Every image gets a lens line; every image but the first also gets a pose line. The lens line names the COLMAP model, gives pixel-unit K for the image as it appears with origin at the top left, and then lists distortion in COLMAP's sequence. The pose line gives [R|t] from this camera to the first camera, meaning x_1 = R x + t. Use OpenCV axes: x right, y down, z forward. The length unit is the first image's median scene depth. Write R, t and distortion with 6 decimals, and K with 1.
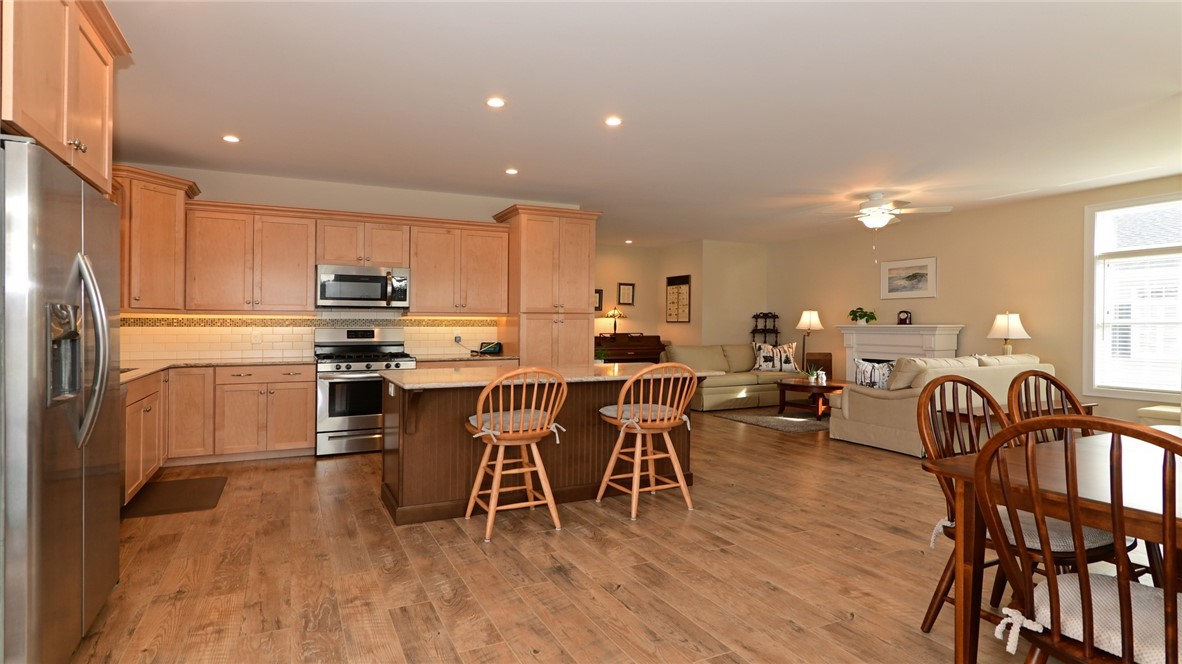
lens RADIAL K [[609.0, 0, 573.2], [0, 609.0, 322.4], [0, 0, 1]] dist [0.002934, 0.000083]
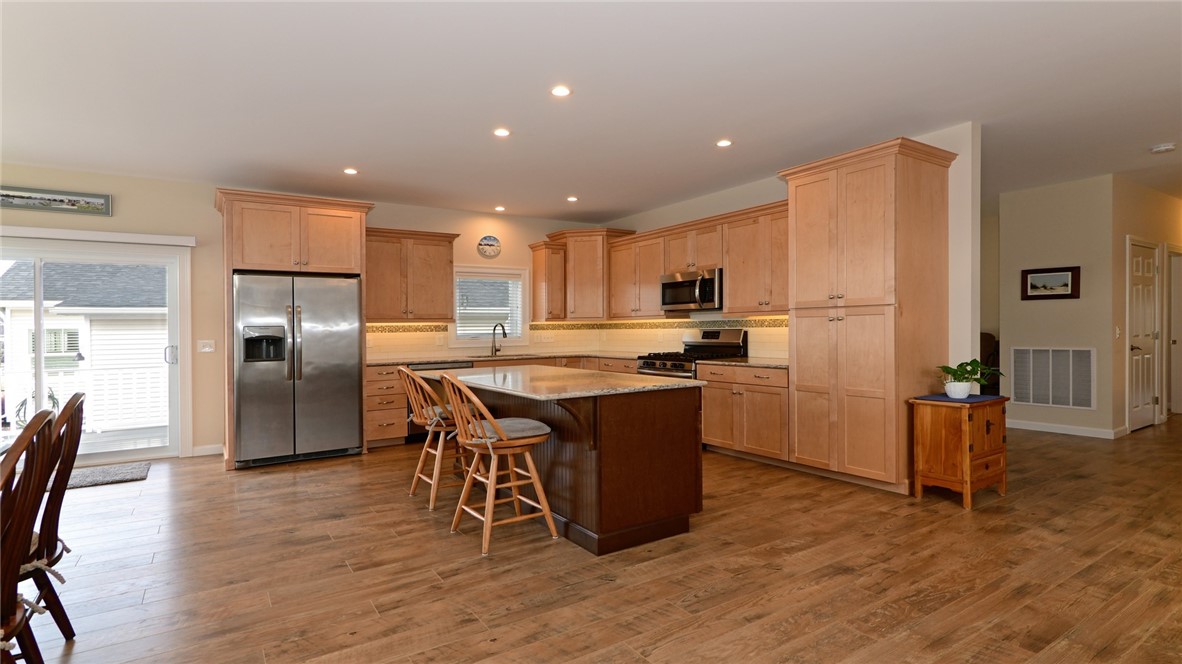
lens RADIAL K [[588.9, 0, 591.7], [0, 588.9, 326.0], [0, 0, 1]] dist [-0.002706, 0.000772]
pose [[0.137822, -0.007592, -0.990428, 0.621062], [0.020065, 0.999787, -0.004872, 0.004134], [0.990254, -0.019201, 0.137945, 0.646471]]
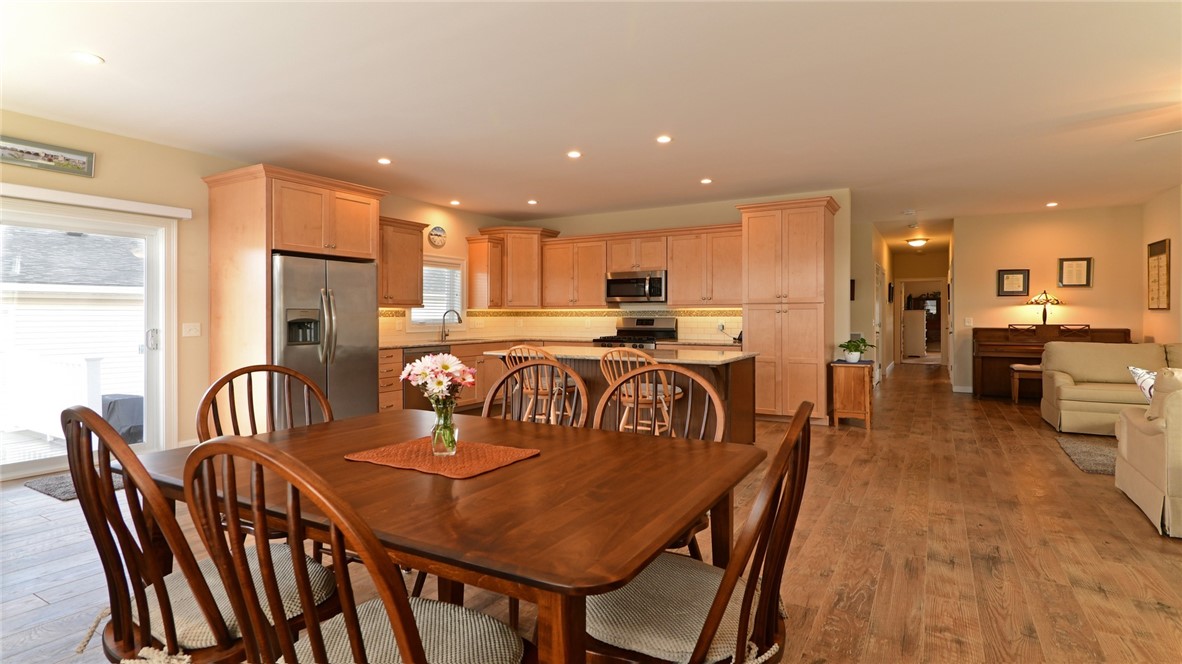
lens RADIAL K [[594.5, 0, 586.6], [0, 594.5, 310.9], [0, 0, 1]] dist [0.000034, 0.000415]
pose [[0.561592, -0.008513, -0.827370, 0.635319], [0.007063, 0.999960, -0.005495, 0.000787], [0.827384, -0.002758, 0.561630, 0.170044]]
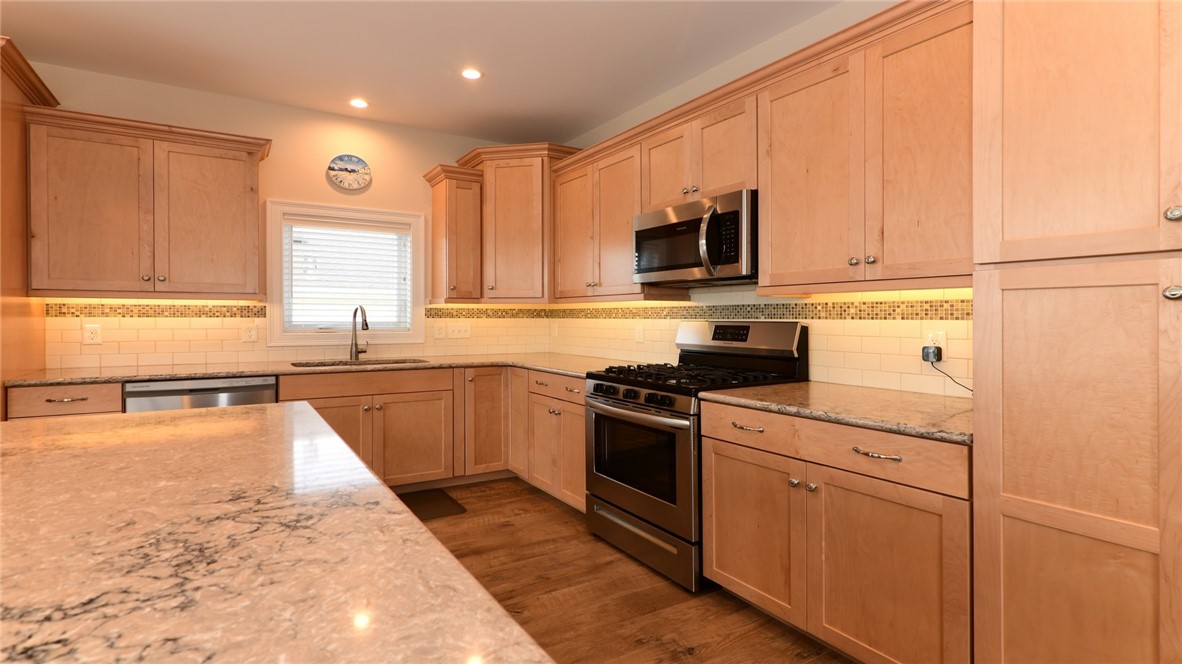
lens RADIAL K [[579.7, 0, 586.0], [0, 579.7, 320.8], [0, 0, 1]] dist [0.000896, 0.000499]
pose [[0.111984, 0.004986, -0.993698, 0.138170], [0.003820, 0.999978, 0.005448, 0.005177], [0.993703, -0.004406, 0.111962, 0.805516]]
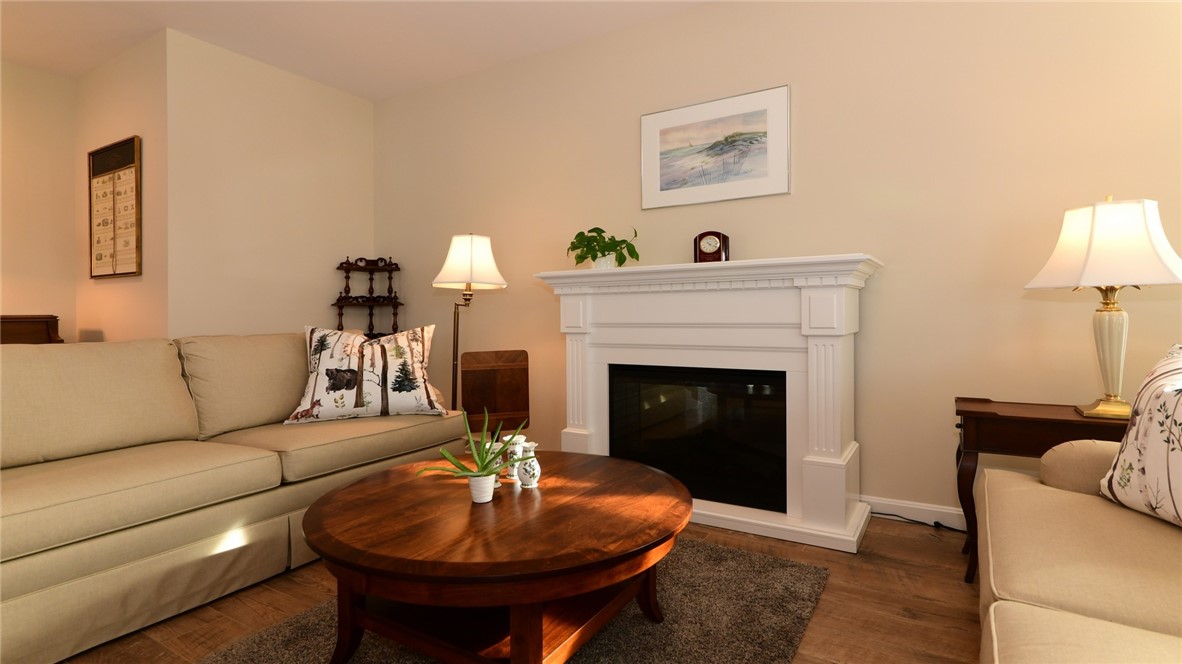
lens RADIAL K [[587.3, 0, 585.2], [0, 587.3, 315.9], [0, 0, 1]] dist [-0.000247, 0.001170]
pose [[0.843392, -0.008595, 0.537230, 0.382727], [0.007736, 0.999963, 0.003853, 0.040929], [-0.537243, 0.000906, 0.843427, 0.992860]]
